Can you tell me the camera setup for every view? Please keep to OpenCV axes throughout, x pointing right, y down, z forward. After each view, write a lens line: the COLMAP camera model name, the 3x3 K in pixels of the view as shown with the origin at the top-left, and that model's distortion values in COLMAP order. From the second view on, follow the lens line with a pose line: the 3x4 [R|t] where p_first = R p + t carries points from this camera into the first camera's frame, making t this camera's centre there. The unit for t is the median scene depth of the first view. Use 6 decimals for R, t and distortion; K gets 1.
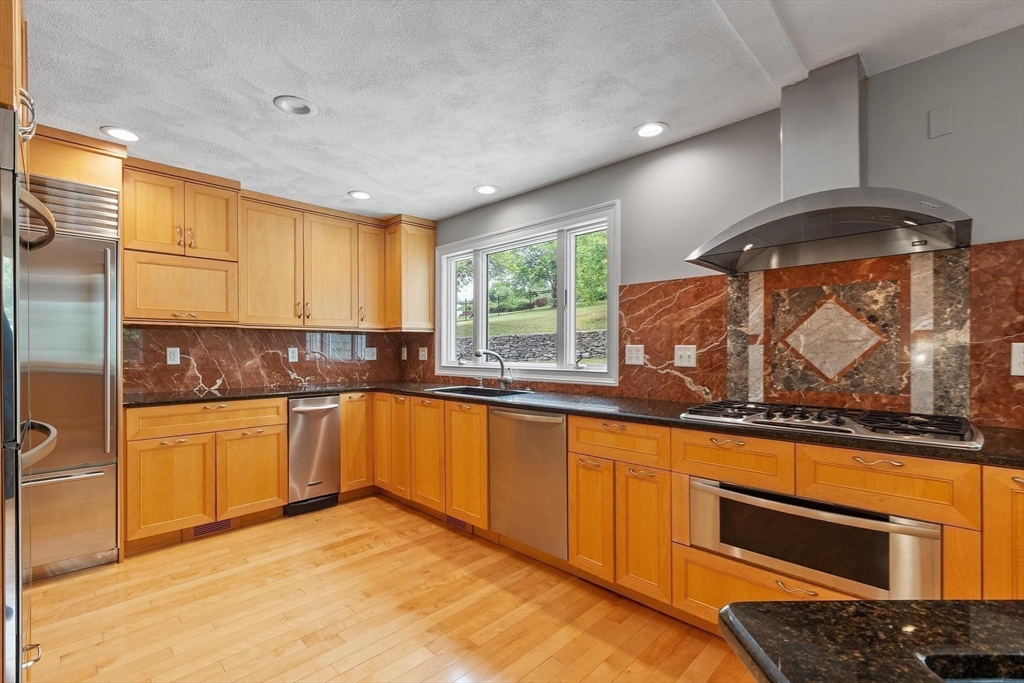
lens RADIAL K [[452.0, 0, 512.6], [0, 452.0, 352.2], [0, 0, 1]] dist [-0.002789, -0.000108]
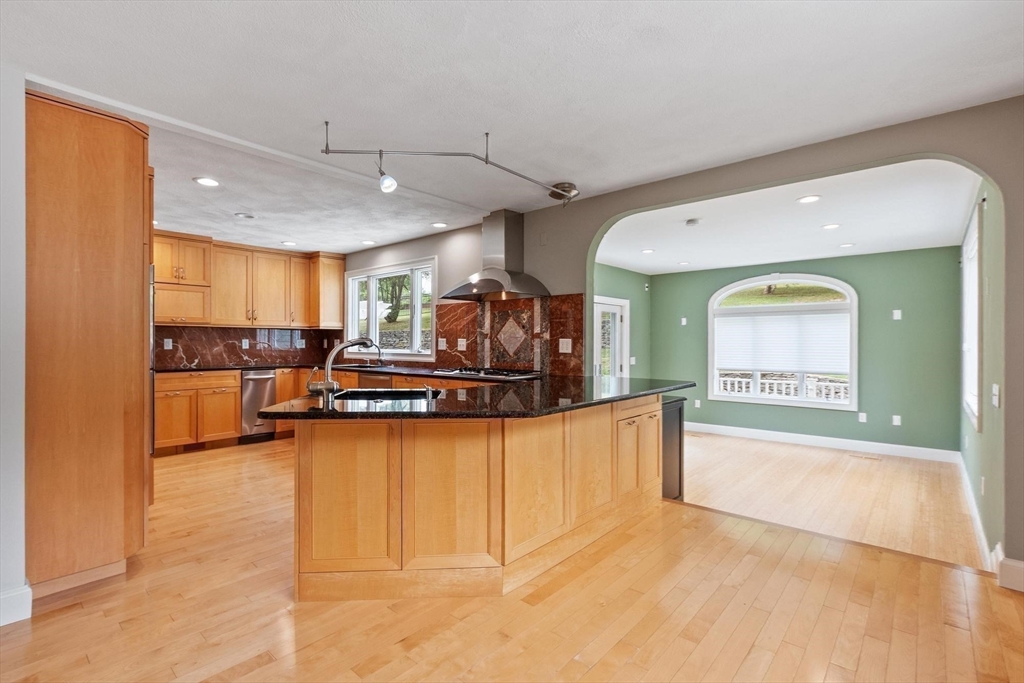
lens RADIAL K [[470.6, 0, 505.4], [0, 470.6, 343.1], [0, 0, 1]] dist [0.004895, 0.000610]
pose [[0.998891, 0.004304, 0.046876, 0.483310], [-0.004147, 0.999985, -0.003435, 0.007752], [-0.046890, 0.003237, 0.998895, -0.964635]]
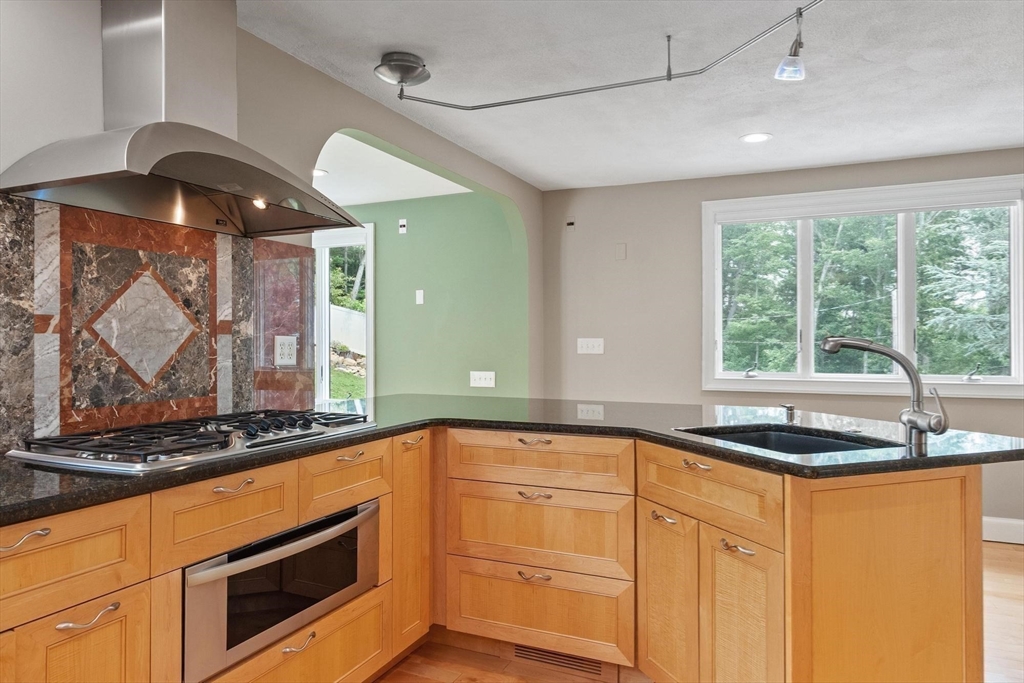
lens RADIAL K [[674.6, 0, 507.2], [0, 674.6, 337.0], [0, 0, 1]] dist [0.002243, -0.000129]
pose [[-0.337211, 0.005563, 0.941413, -0.404810], [0.004165, 0.999982, -0.004417, -0.005611], [-0.941420, 0.002431, -0.337228, 0.691340]]
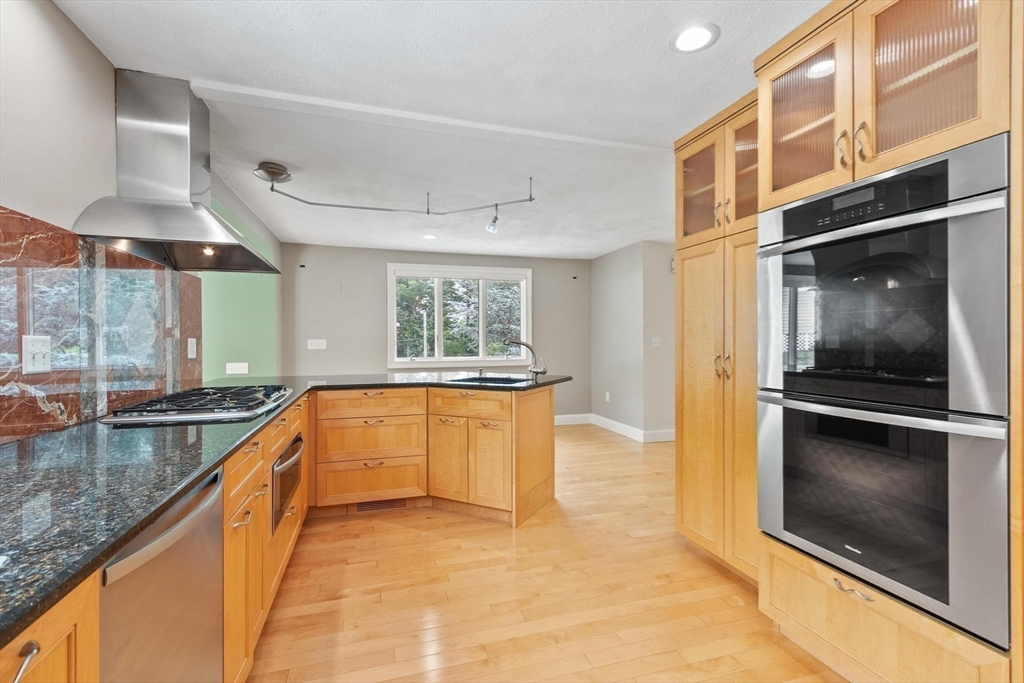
lens RADIAL K [[452.0, 0, 512.6], [0, 452.0, 341.2], [0, 0, 1]] dist [-0.002789, -0.000108]
pose [[-0.880186, 0.002056, 0.474624, -0.430056], [0.005378, 0.999970, 0.005641, -0.008713], [-0.474598, 0.007518, -0.880171, 1.251495]]
